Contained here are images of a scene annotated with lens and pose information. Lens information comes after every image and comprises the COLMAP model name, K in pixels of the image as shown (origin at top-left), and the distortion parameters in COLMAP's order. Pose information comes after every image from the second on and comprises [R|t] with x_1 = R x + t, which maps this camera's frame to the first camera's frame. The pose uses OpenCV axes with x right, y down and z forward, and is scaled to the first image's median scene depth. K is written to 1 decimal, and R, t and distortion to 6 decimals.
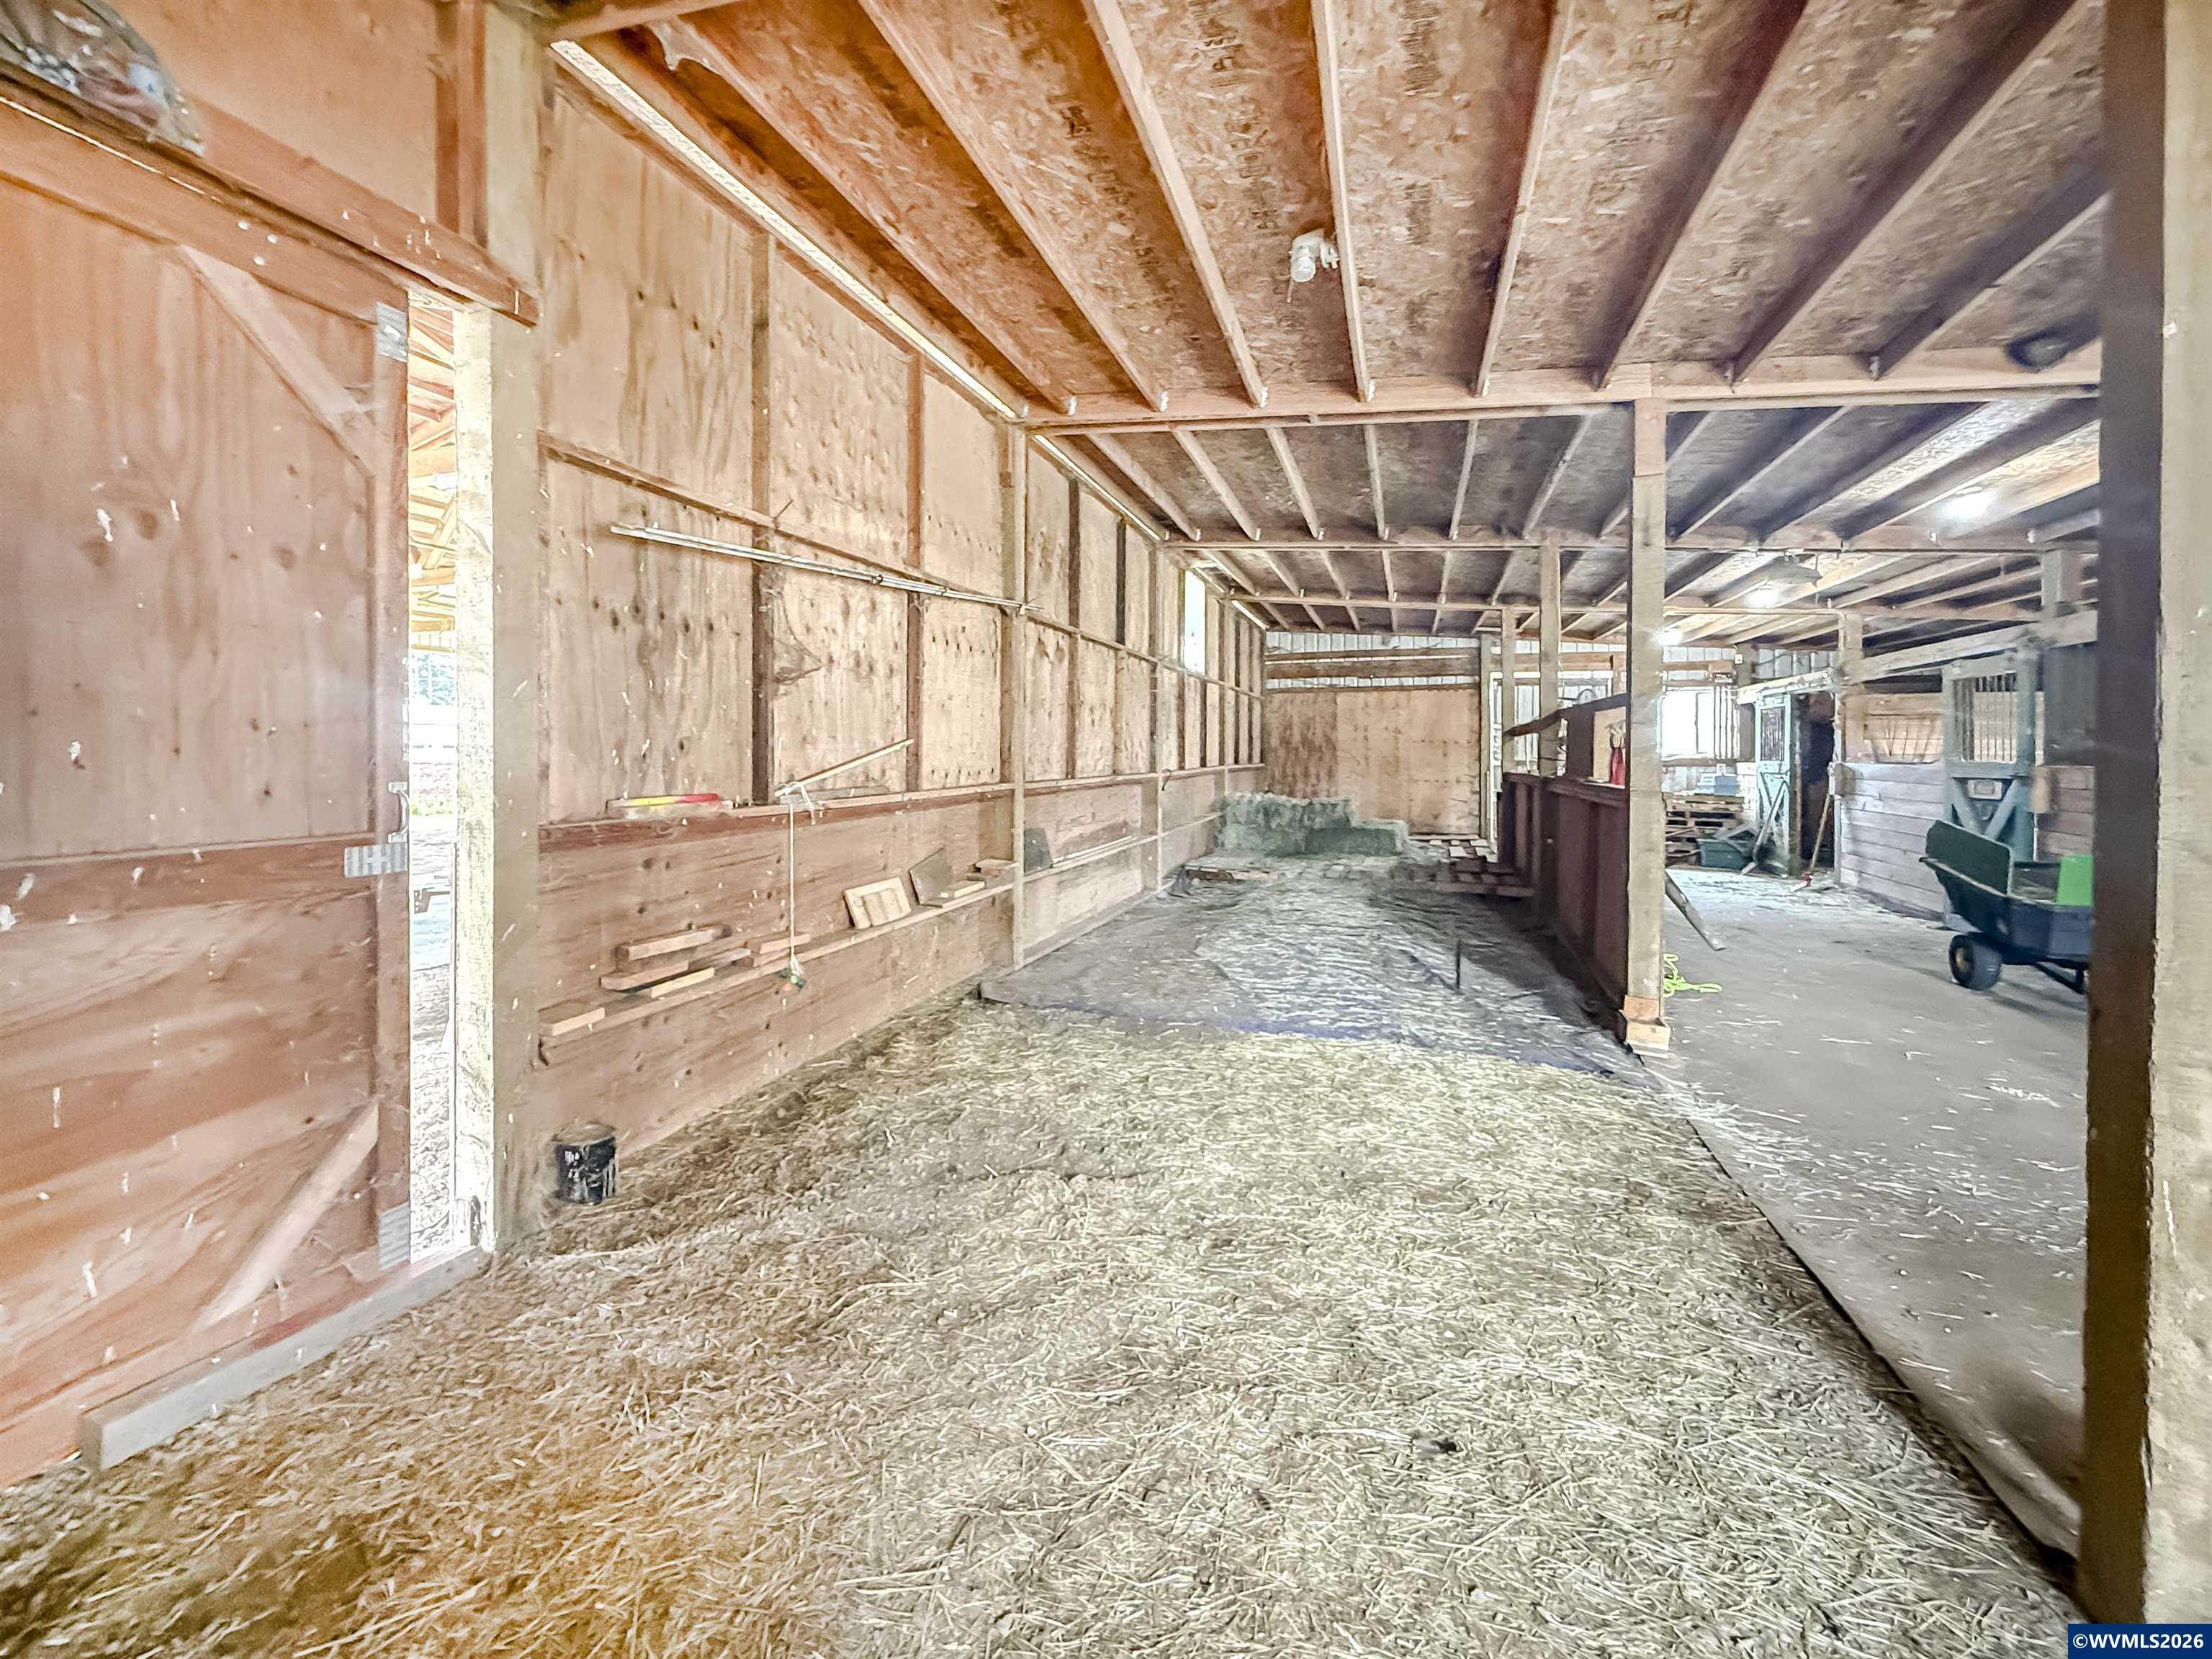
lens RADIAL K [[874.4, 0, 1128.7], [0, 874.4, 752.2], [0, 0, 1]] dist [0.000216, -0.000227]
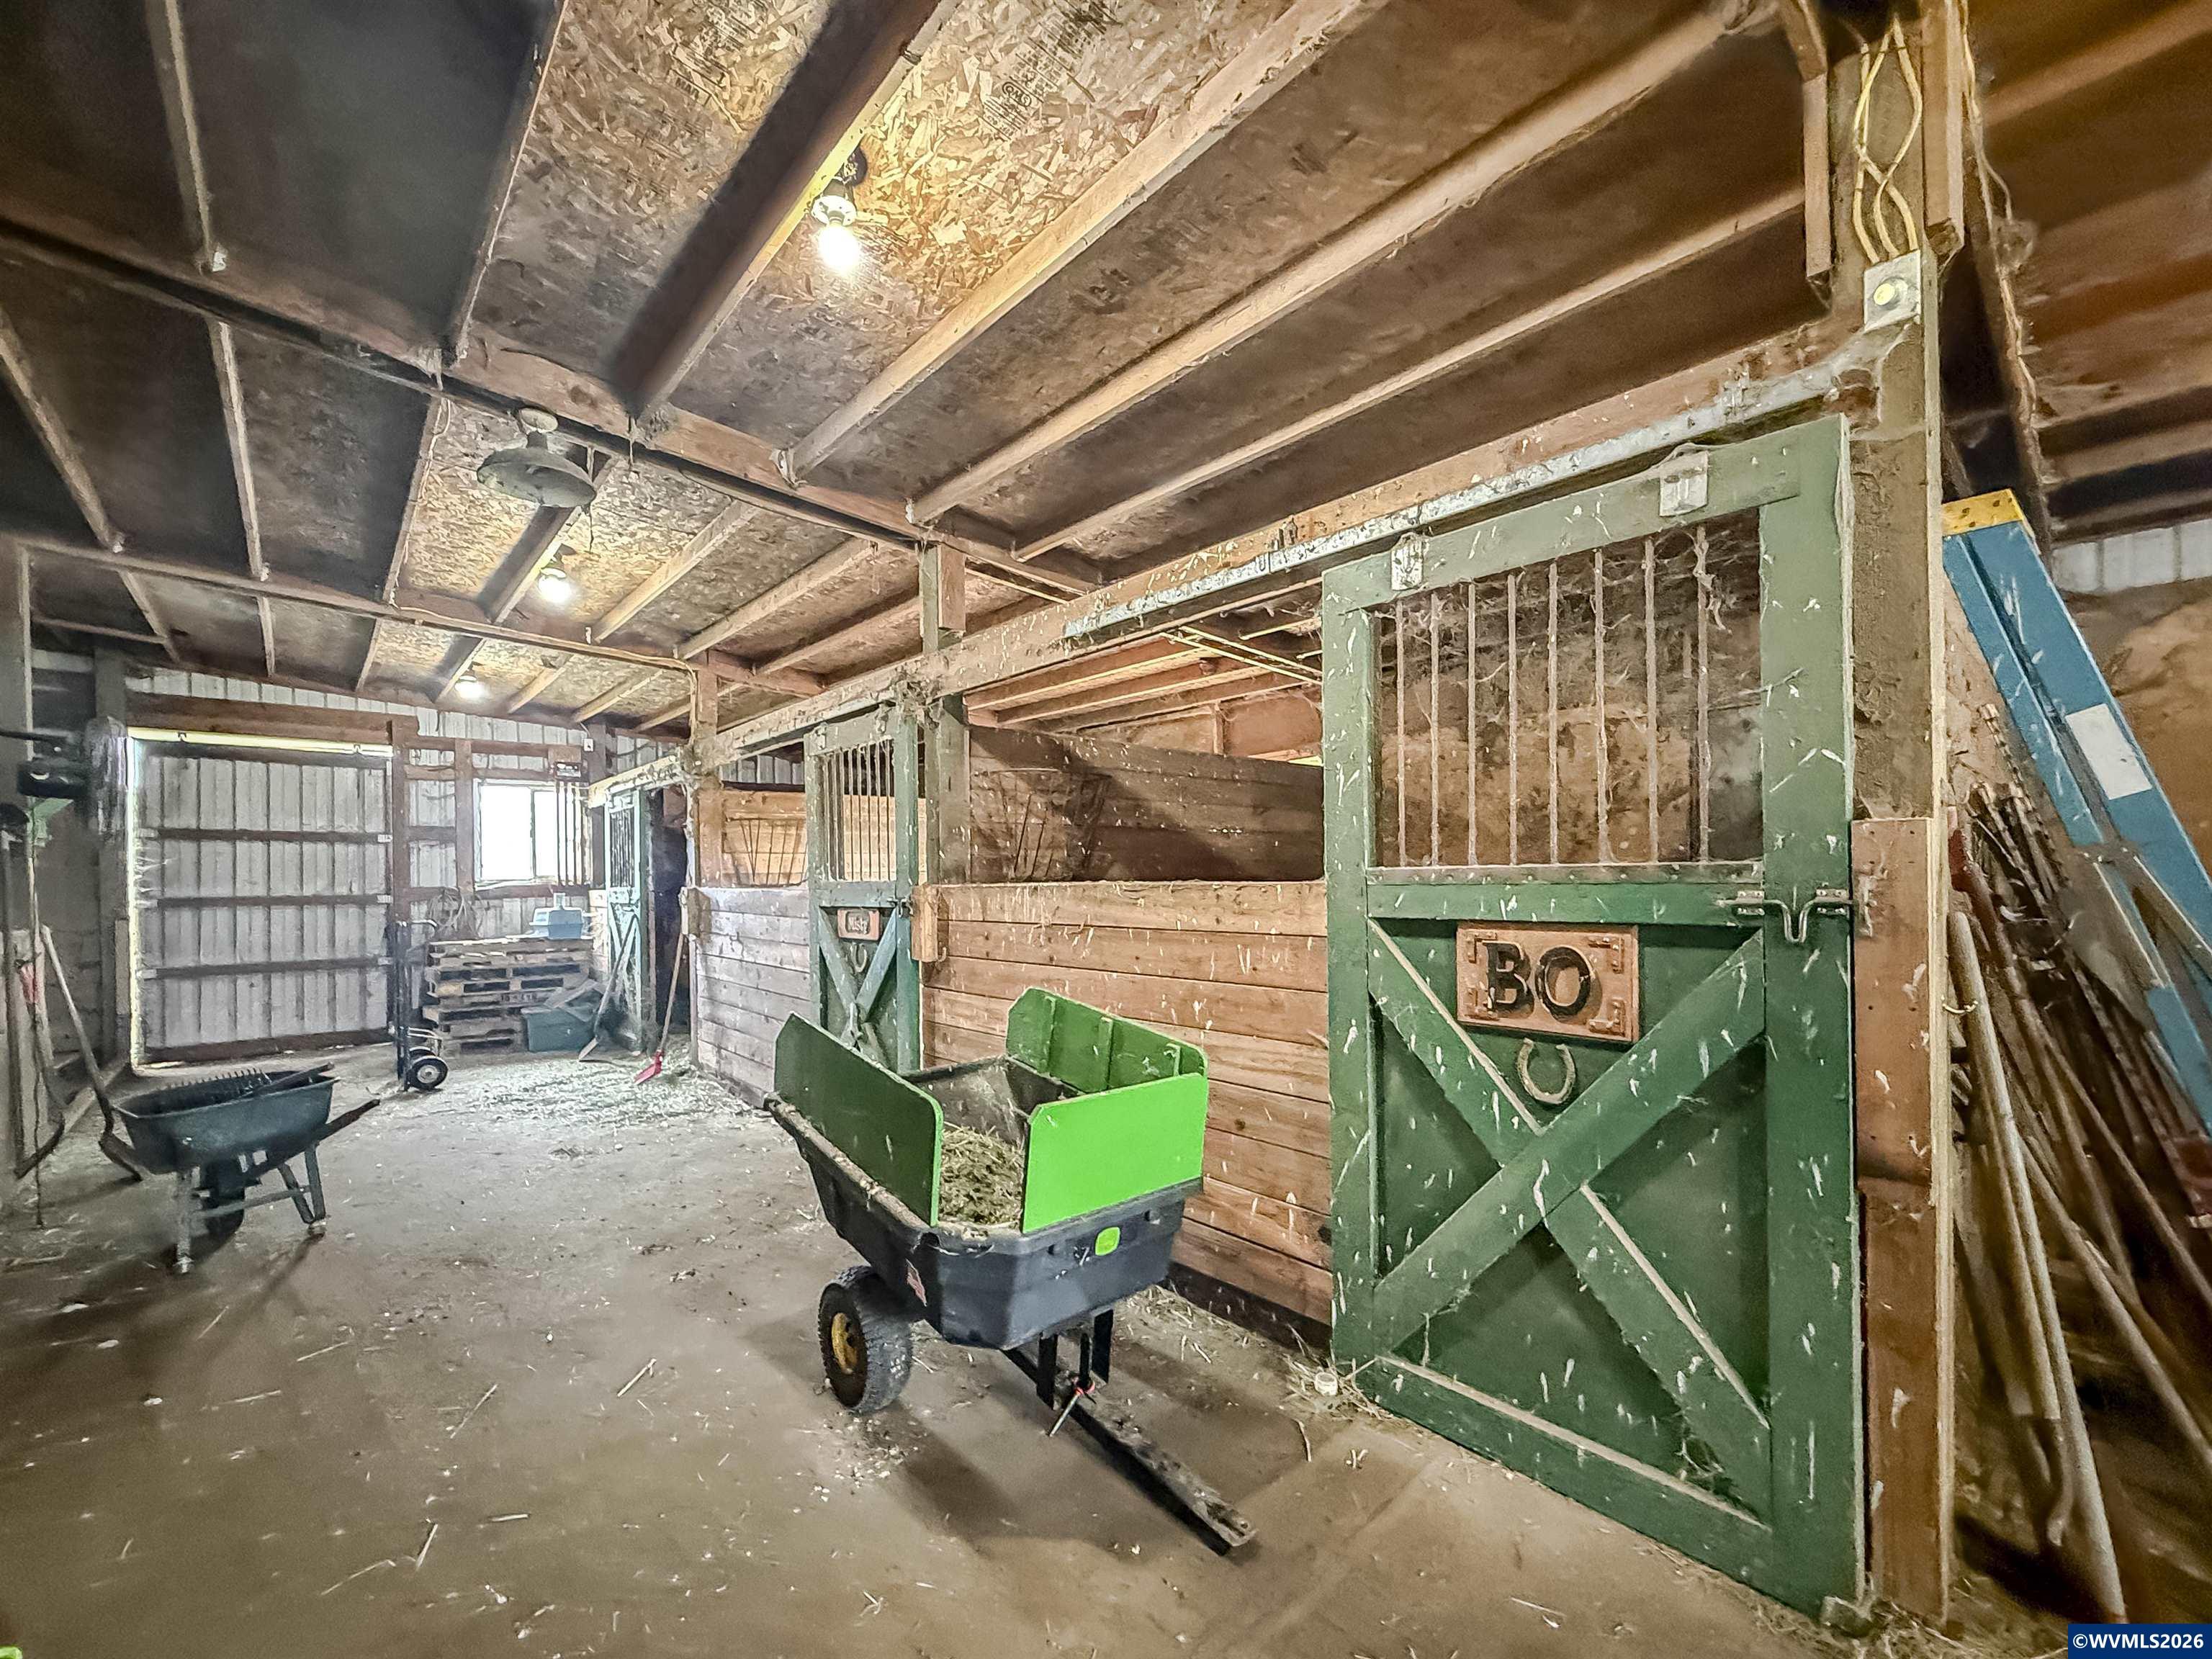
lens RADIAL K [[874.4, 0, 1093.8], [0, 874.4, 868.9], [0, 0, 1]] dist [0.000216, -0.000227]
pose [[0.489457, -0.009573, 0.871975, 0.335831], [0.019177, 0.999816, 0.000212, 0.003177], [-0.871817, 0.016618, 0.489551, 0.355504]]
